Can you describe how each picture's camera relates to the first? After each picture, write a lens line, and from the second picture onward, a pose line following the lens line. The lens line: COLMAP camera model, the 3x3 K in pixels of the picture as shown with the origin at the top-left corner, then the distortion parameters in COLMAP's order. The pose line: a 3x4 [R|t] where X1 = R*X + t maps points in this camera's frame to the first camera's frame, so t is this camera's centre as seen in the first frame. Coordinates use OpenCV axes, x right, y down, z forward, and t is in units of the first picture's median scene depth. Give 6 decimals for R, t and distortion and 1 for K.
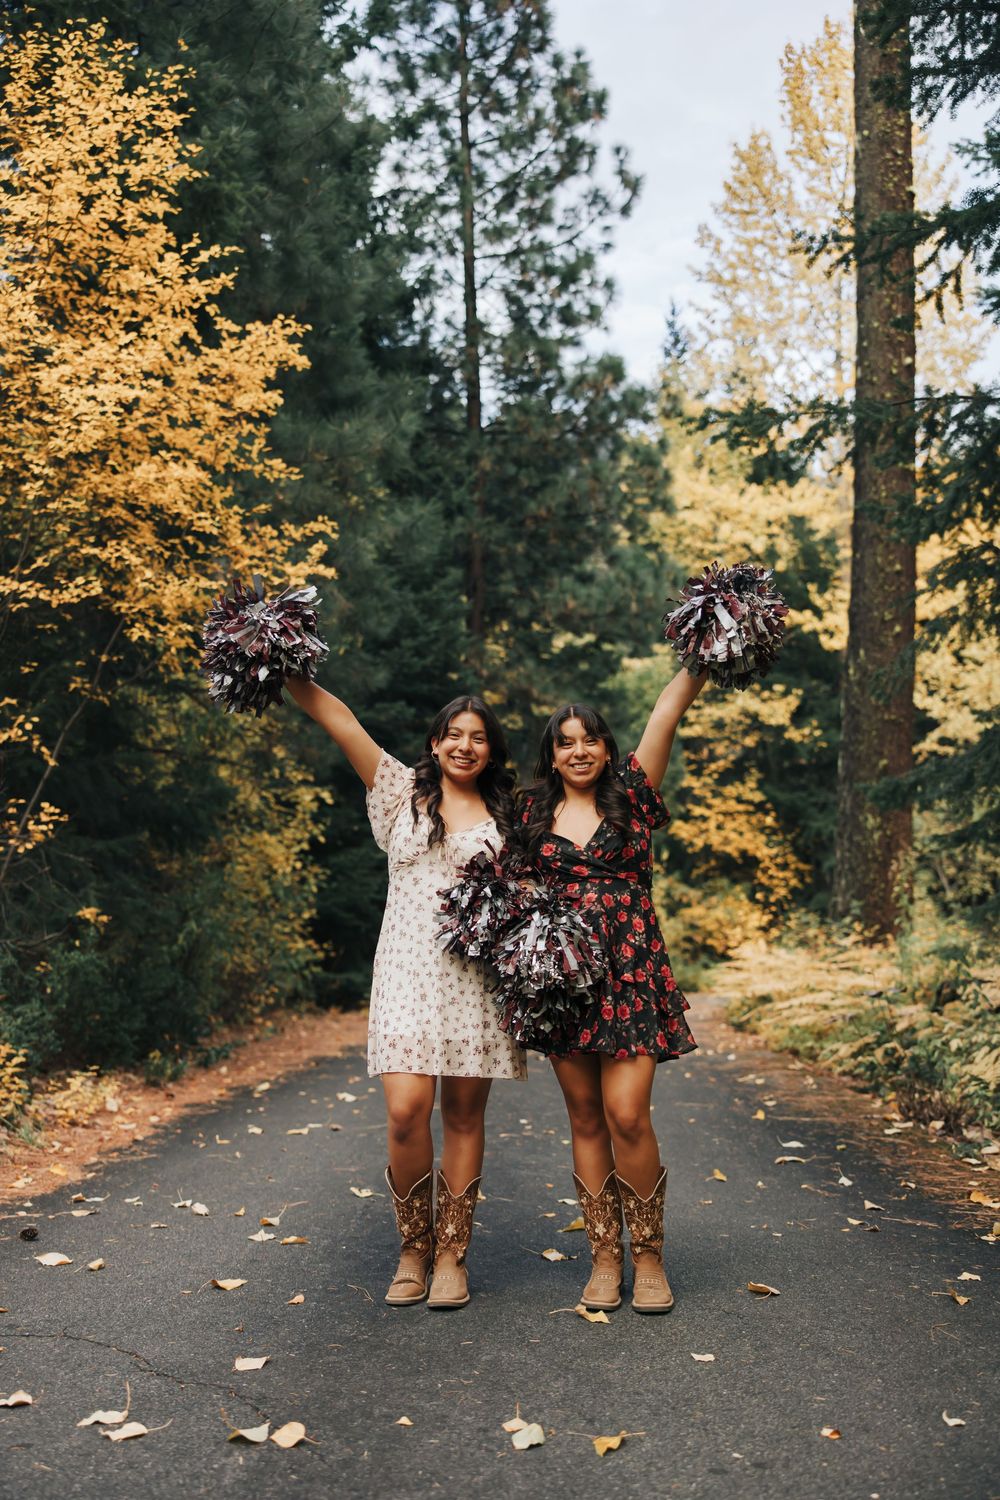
lens RADIAL K [[1535.8, 0, 484.9], [0, 1535.8, 738.4], [0, 0, 1]] dist [-0.000632, 0.000000]
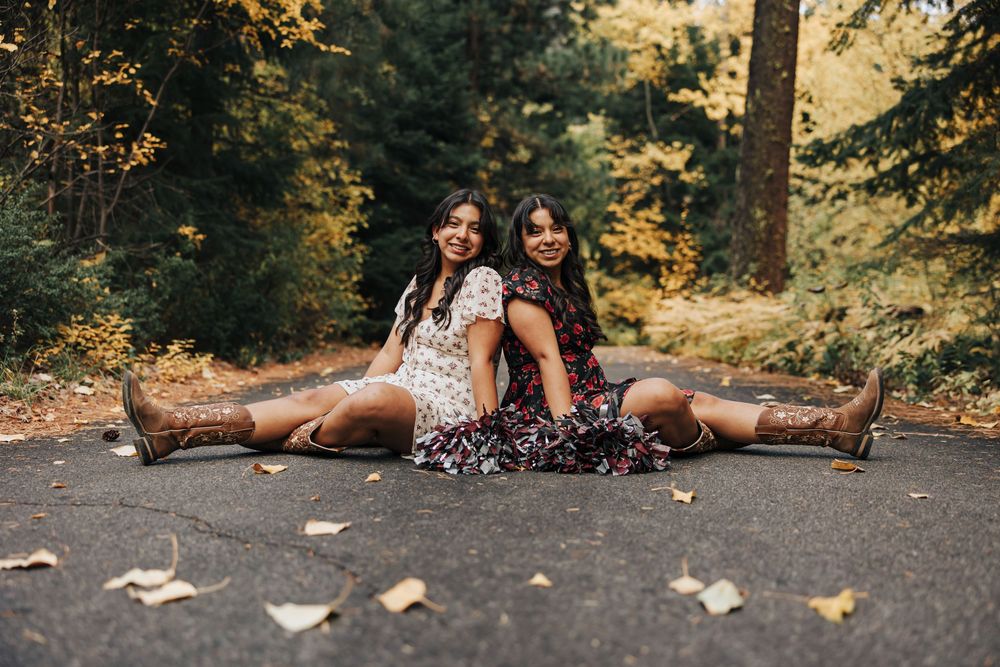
lens RADIAL K [[979.3, 0, 502.4], [0, 979.3, 334.1], [0, 0, 1]] dist [0.018583, 0.000000]
pose [[0.999113, 0.013241, 0.039962, -0.026328], [-0.018338, 0.991344, 0.130000, 0.075007], [-0.037894, -0.130617, 0.990708, 0.154129]]
